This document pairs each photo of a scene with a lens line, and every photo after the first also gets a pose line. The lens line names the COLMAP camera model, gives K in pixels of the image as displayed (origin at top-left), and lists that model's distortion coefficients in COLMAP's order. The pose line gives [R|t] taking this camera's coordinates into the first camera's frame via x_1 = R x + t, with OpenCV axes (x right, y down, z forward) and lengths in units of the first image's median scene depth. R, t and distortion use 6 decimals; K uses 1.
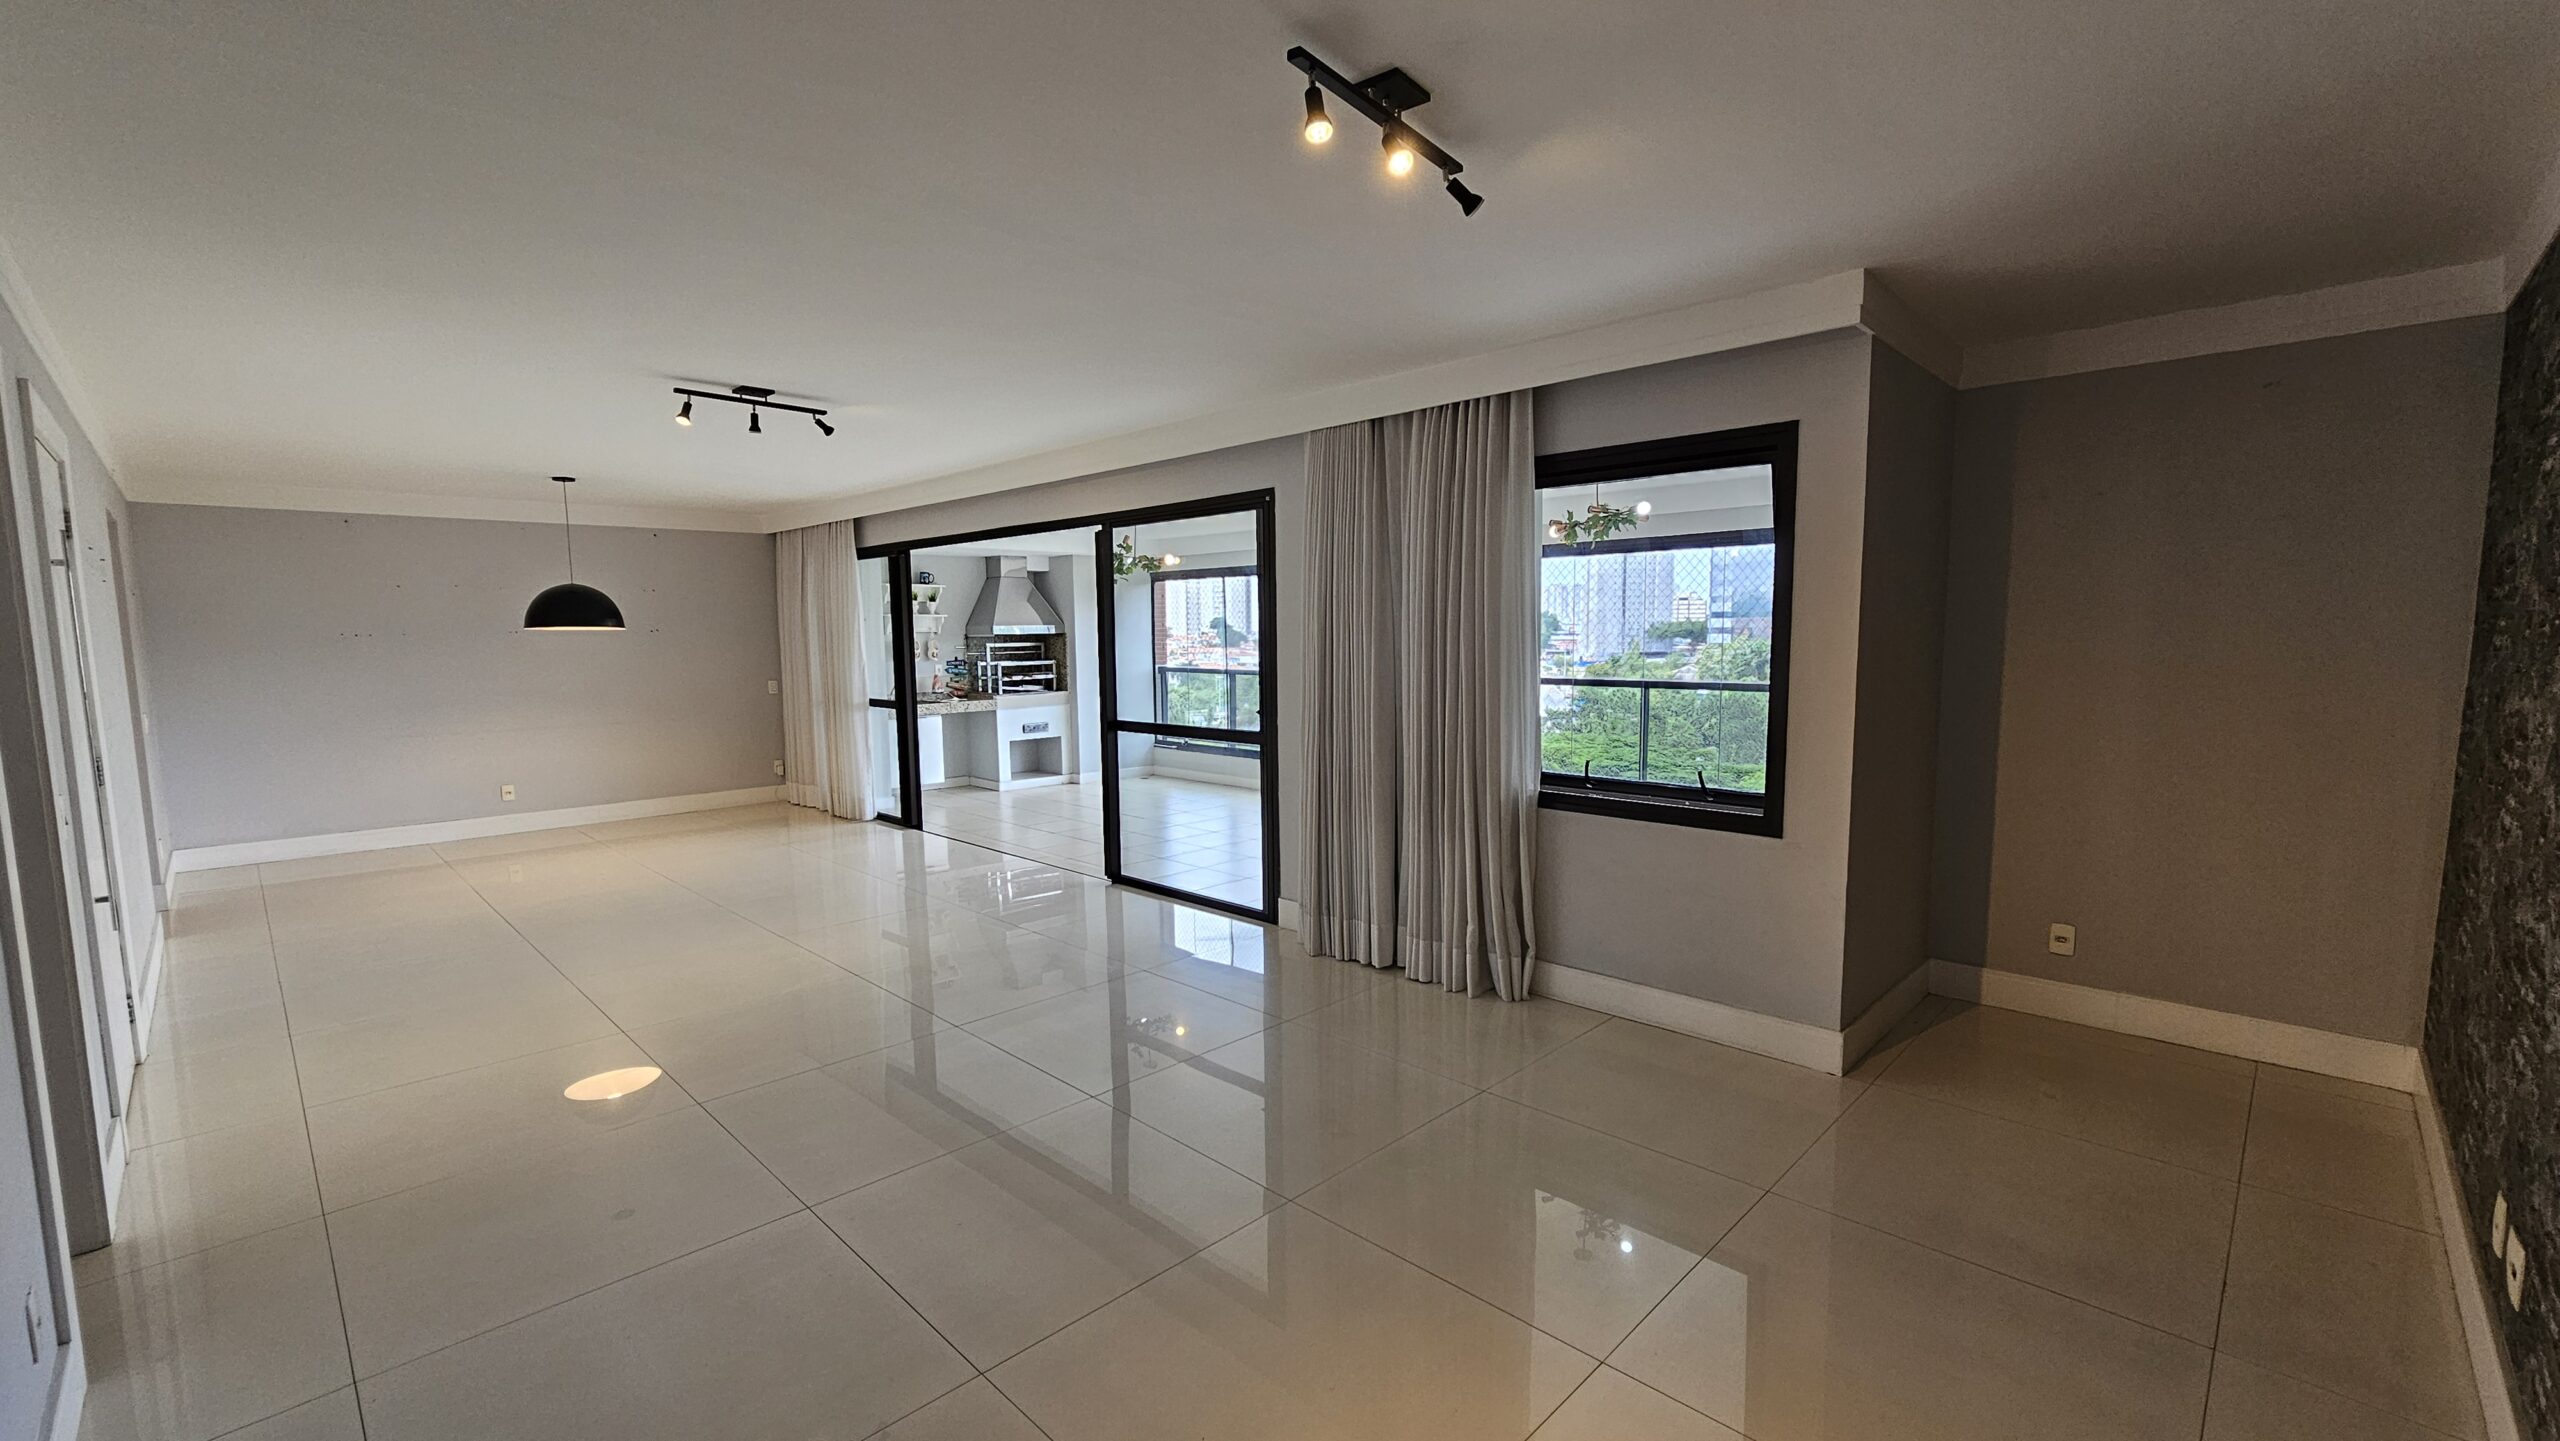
lens RADIAL K [[1047.2, 0, 1287.2], [0, 1047.2, 736.7], [0, 0, 1]] dist [0.001359, 0.000198]
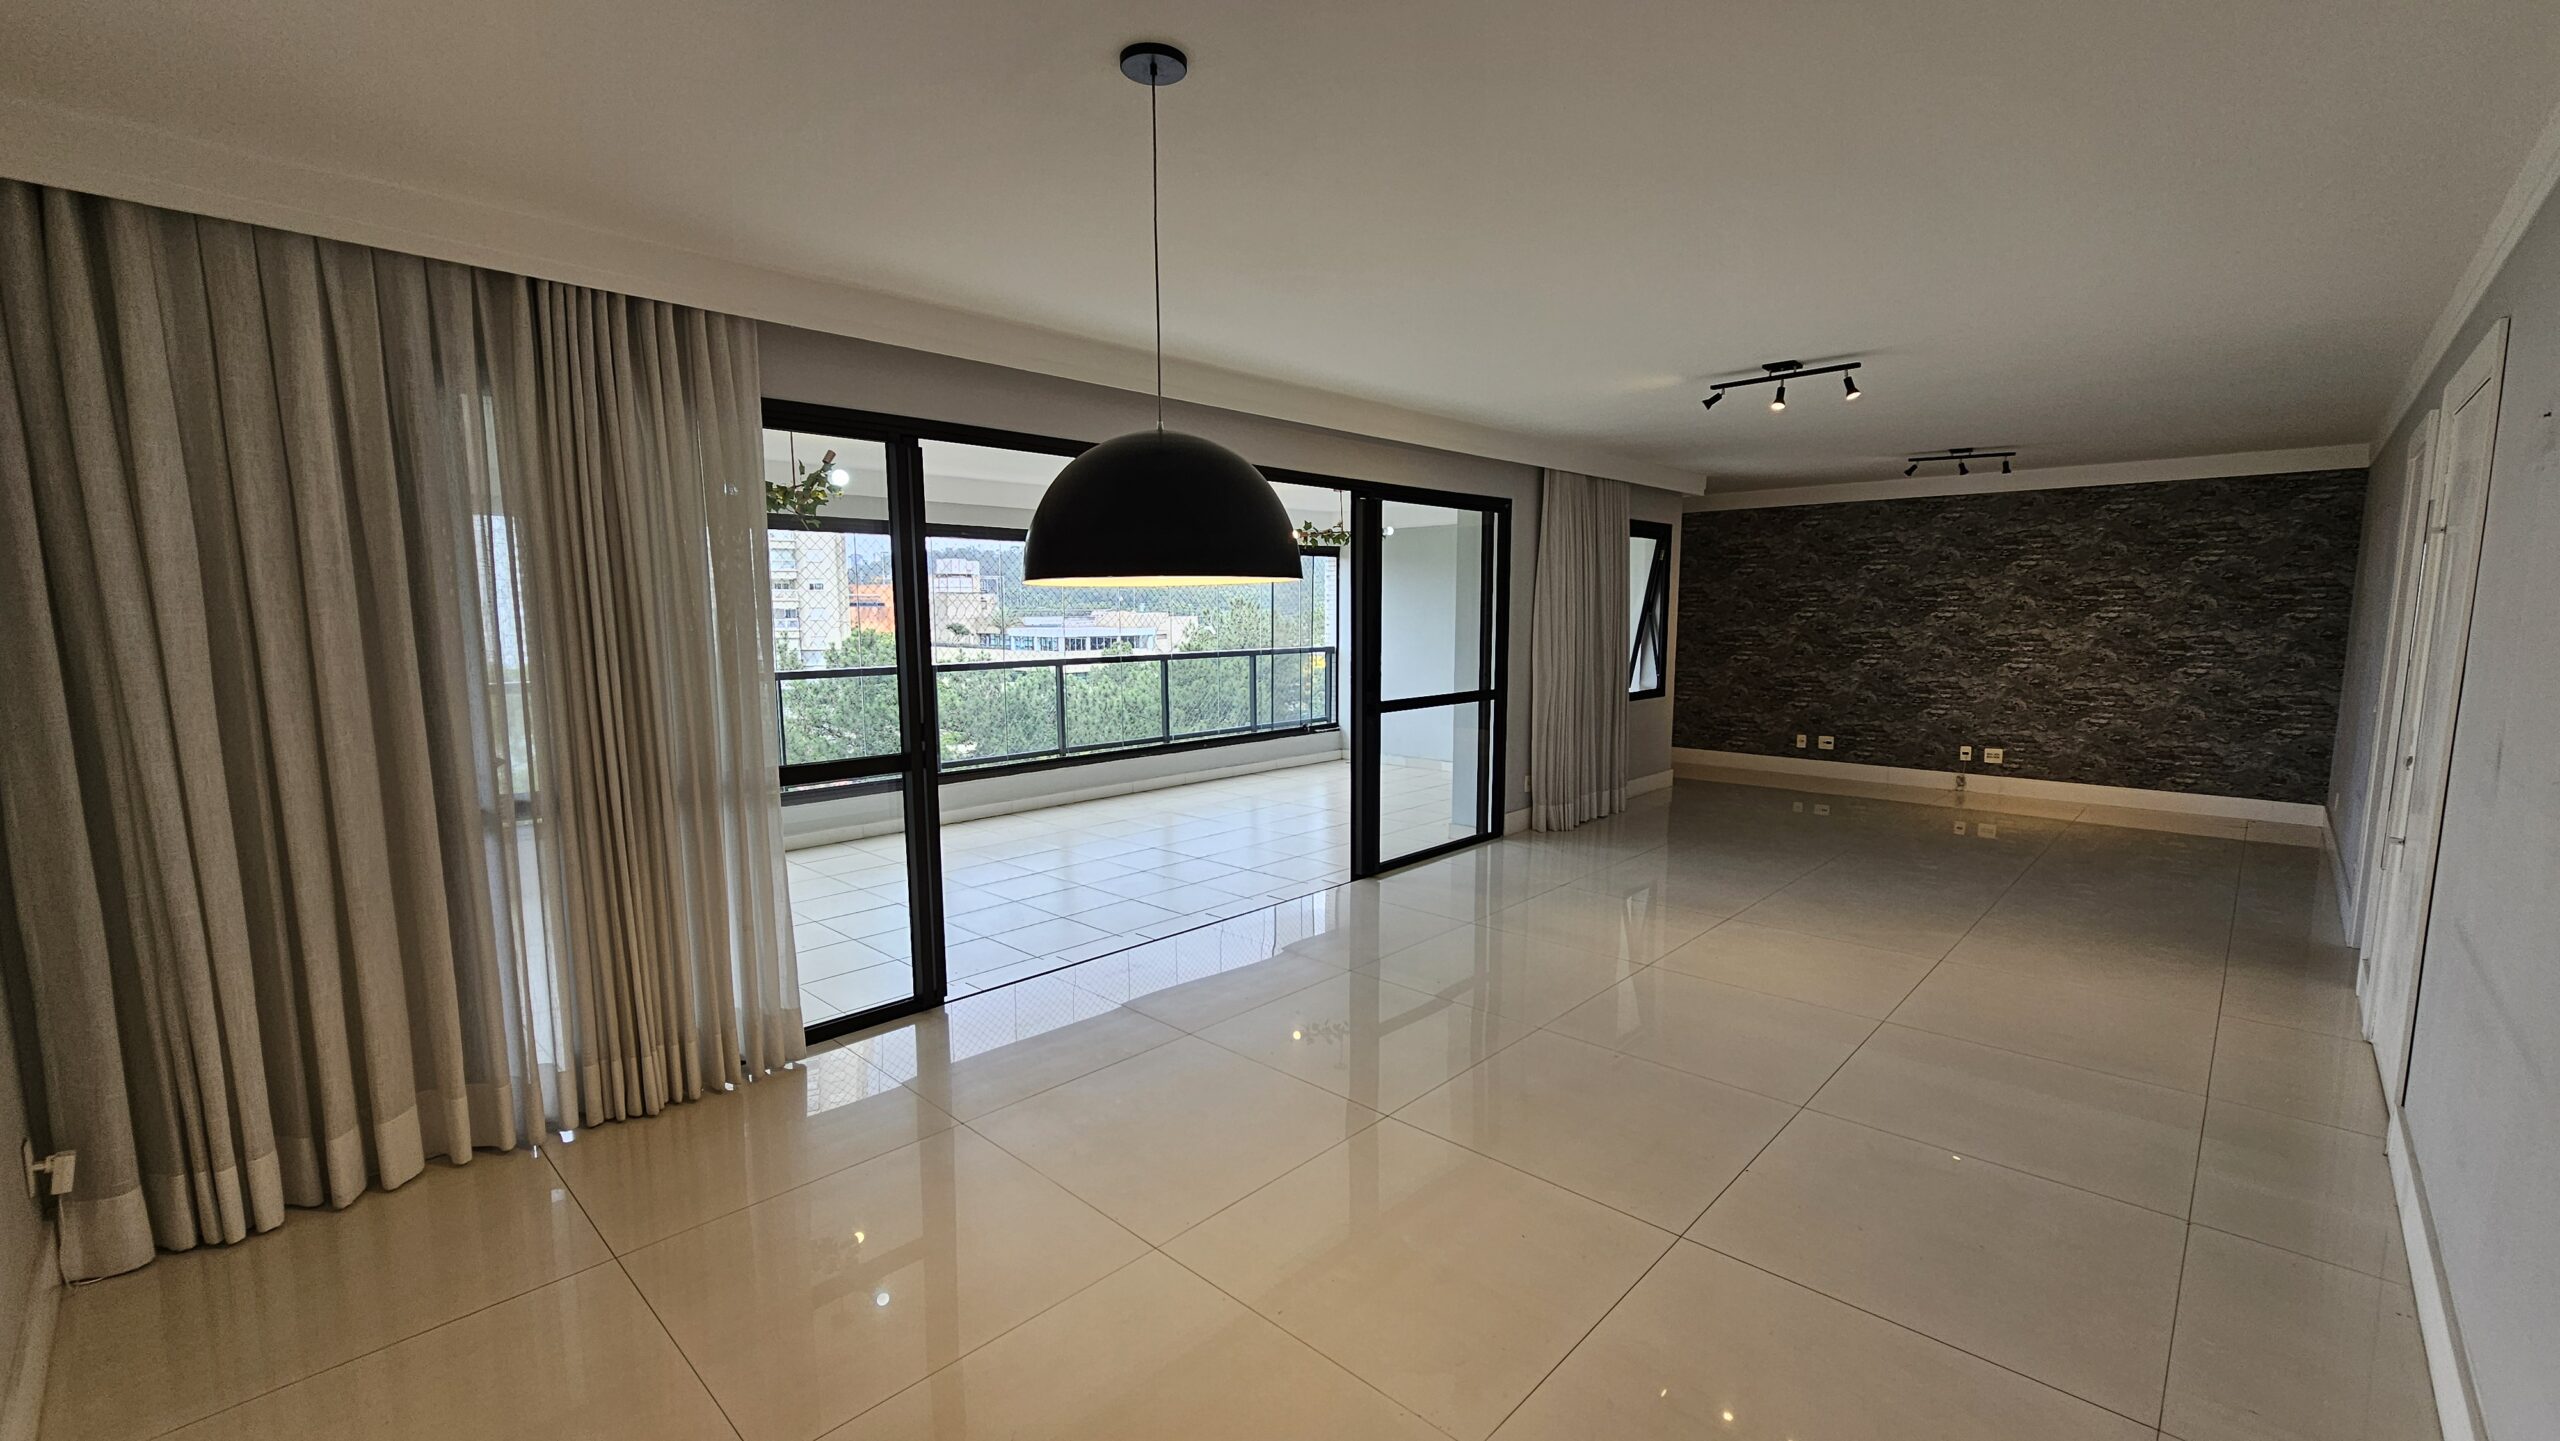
lens RADIAL K [[1047.9, 0, 1278.0], [0, 1047.9, 738.2], [0, 0, 1]] dist [-0.001107, -0.000151]
pose [[-0.017678, -0.110838, 0.993681, -0.744458], [0.106665, 0.987956, 0.112097, -0.066813], [-0.994138, 0.107973, -0.005643, 0.737576]]
